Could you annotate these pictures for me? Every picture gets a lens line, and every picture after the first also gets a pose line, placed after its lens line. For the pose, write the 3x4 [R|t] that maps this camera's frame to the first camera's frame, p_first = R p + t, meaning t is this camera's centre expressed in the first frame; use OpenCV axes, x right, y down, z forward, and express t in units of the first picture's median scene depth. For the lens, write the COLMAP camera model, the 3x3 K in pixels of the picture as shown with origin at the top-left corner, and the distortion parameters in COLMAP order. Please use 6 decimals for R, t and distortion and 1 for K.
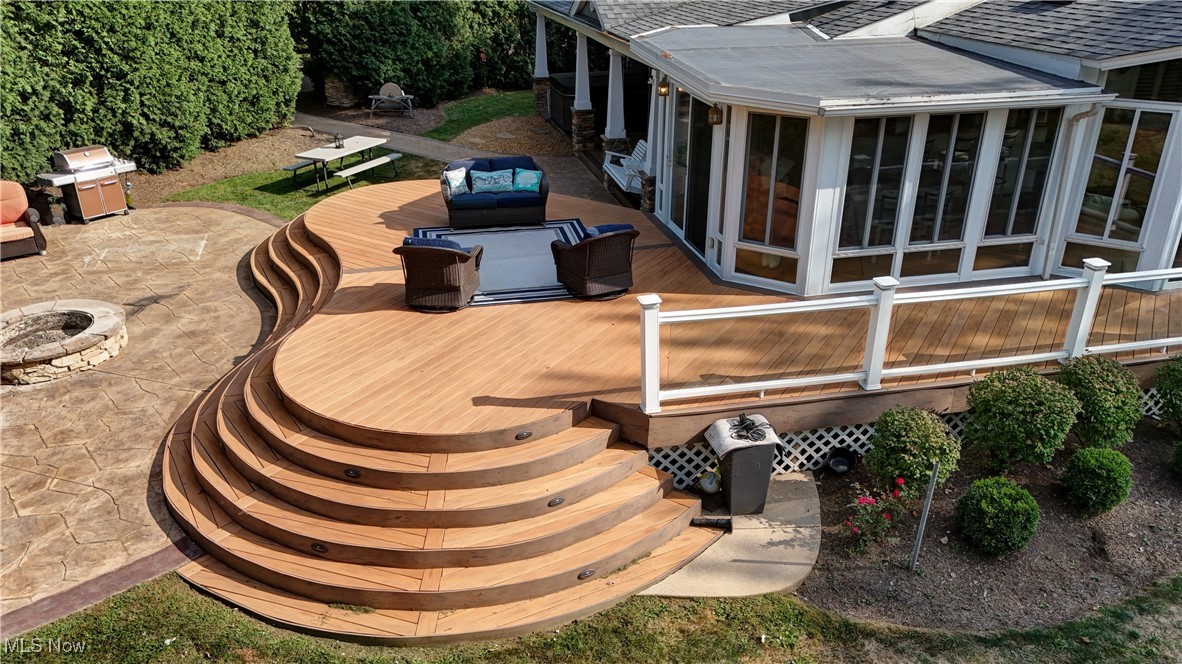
lens RADIAL K [[869.3, 0, 589.5], [0, 869.3, 331.2], [0, 0, 1]] dist [0.065329, -0.057954]
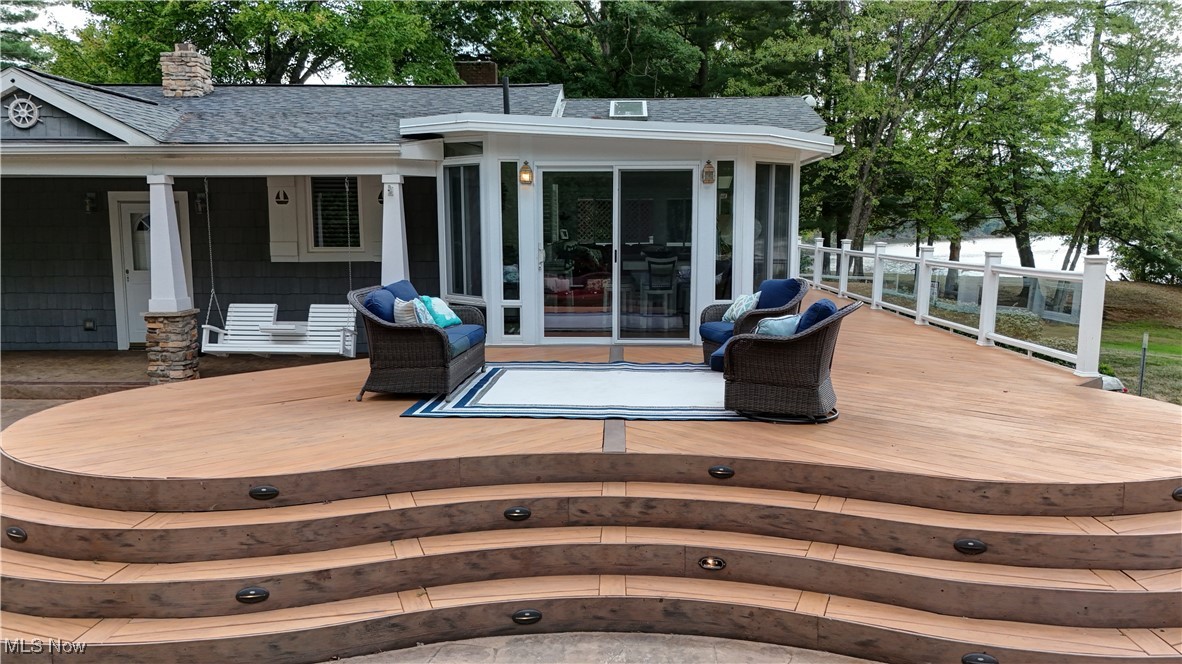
lens RADIAL K [[869.3, 0, 601.1], [0, 869.3, 324.0], [0, 0, 1]] dist [0.065329, -0.057954]
pose [[0.254849, -0.112896, 0.960368, -0.756279], [0.404414, 0.914576, 0.000195, -0.138851], [-0.878351, 0.388337, 0.278735, 0.855893]]
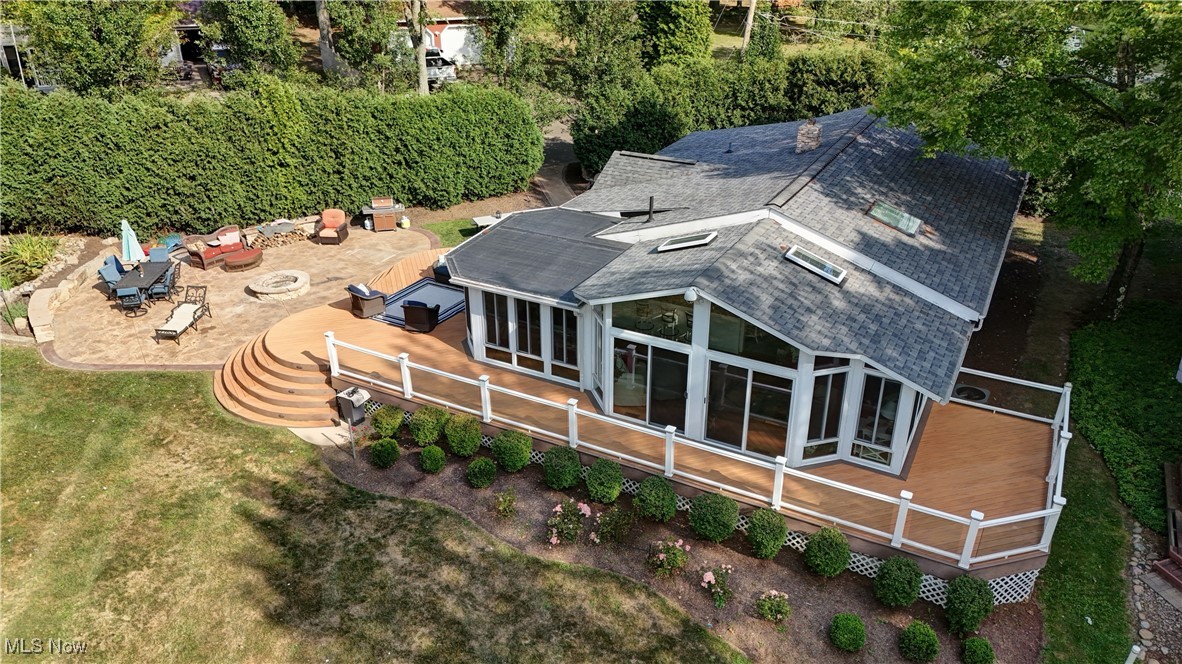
lens RADIAL K [[869.3, 0, 588.1], [0, 869.3, 330.1], [0, 0, 1]] dist [0.065329, -0.057954]
pose [[0.746480, 0.291546, -0.598137, 1.645145], [-0.272635, 0.953996, 0.124749, -0.432991], [0.606990, 0.069950, 0.791625, -0.487153]]
